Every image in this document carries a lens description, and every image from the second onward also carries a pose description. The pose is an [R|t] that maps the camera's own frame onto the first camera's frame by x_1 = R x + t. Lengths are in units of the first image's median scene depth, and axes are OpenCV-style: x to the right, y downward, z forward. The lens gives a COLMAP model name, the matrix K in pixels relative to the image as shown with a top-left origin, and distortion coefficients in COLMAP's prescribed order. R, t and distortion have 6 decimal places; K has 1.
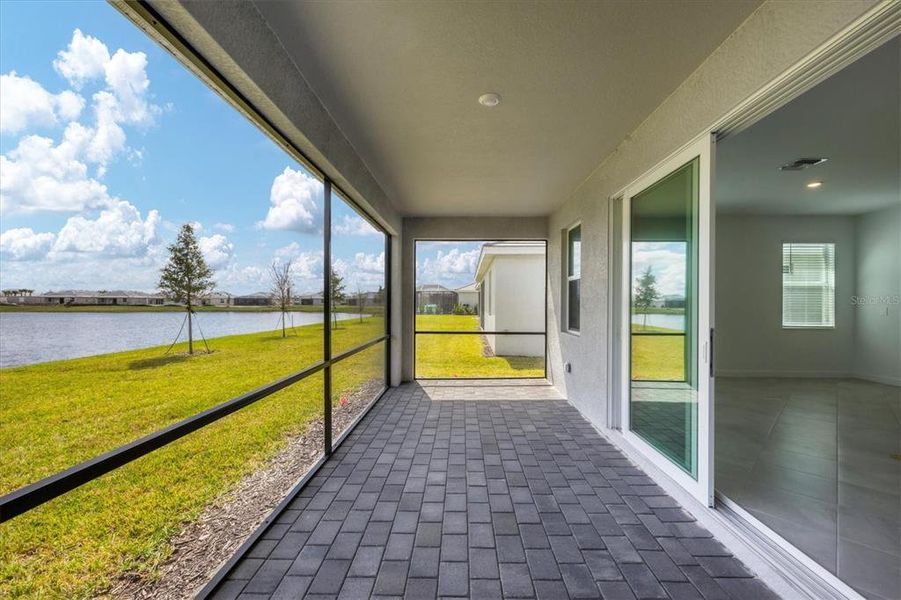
lens RADIAL K [[363.2, 0, 456.8], [0, 363.2, 302.1], [0, 0, 1]] dist [-0.004027, -0.000237]
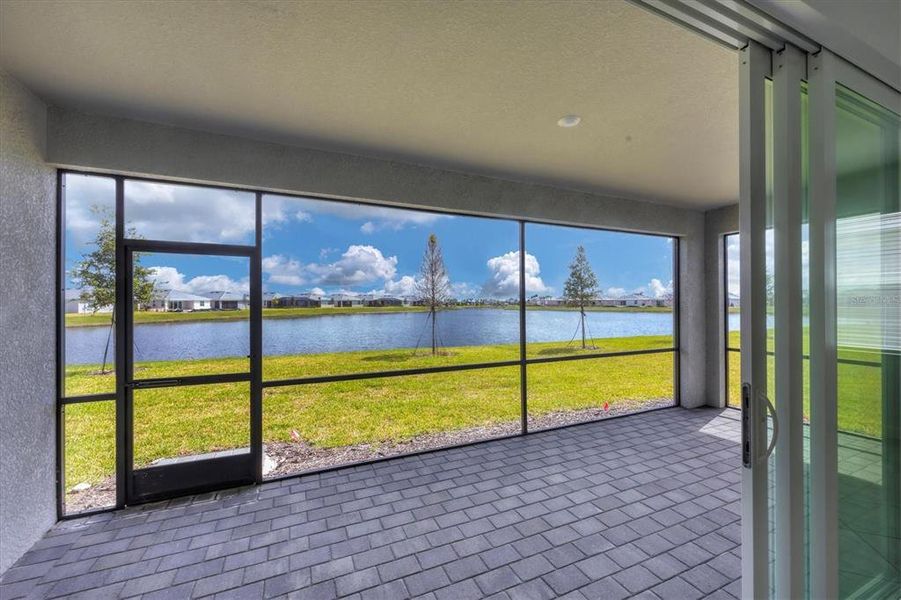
lens RADIAL K [[363.2, 0, 456.8], [0, 363.2, 302.1], [0, 0, 1]] dist [-0.004027, -0.000237]
pose [[0.429879, -0.008935, -0.902842, 0.667943], [0.006498, 0.999956, -0.006803, -0.034781], [0.902863, -0.002942, 0.429918, 0.219244]]
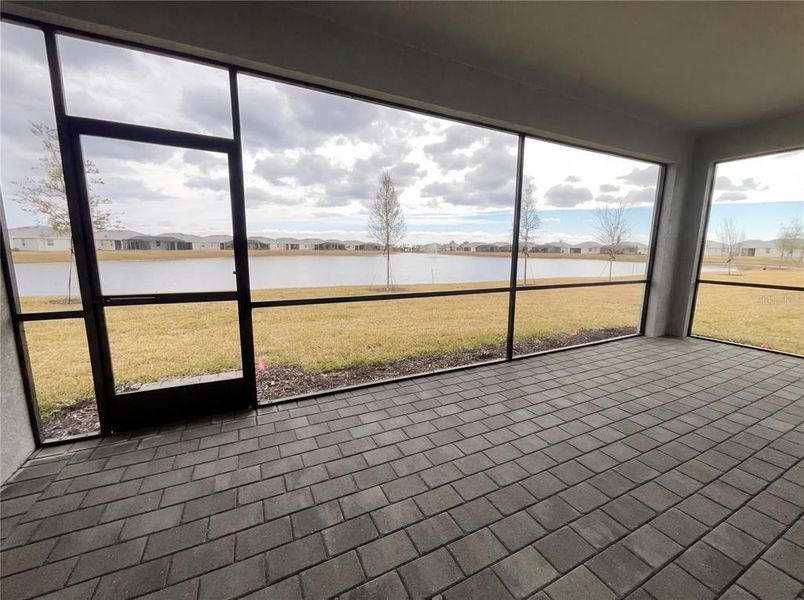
lens RADIAL K [[324.6, 0, 404.0], [0, 324.6, 300.9], [0, 0, 1]] dist [-0.001099, 0.000011]
pose [[0.457268, 0.141076, -0.878068, 0.437794], [-0.008133, 0.987960, 0.154496, 0.036899], [0.889292, -0.063504, 0.452910, 0.145642]]
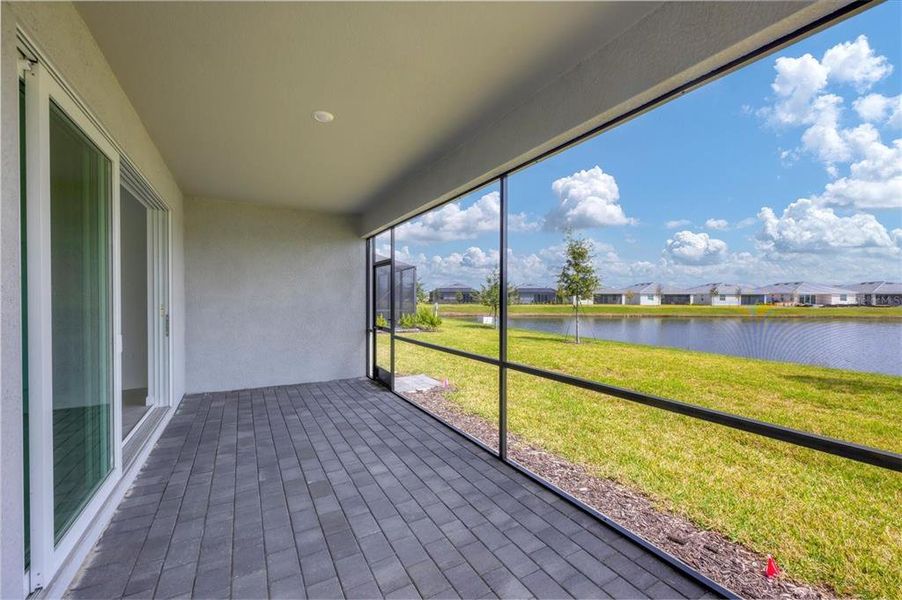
lens RADIAL K [[369.2, 0, 451.0], [0, 369.2, 300.0], [0, 0, 1]] dist [0.000652, 0.000002]
pose [[-0.862010, -0.003811, -0.506878, 0.250205], [-0.005188, 0.999986, 0.001305, -0.002182], [0.506865, 0.003755, -0.862017, 1.676332]]
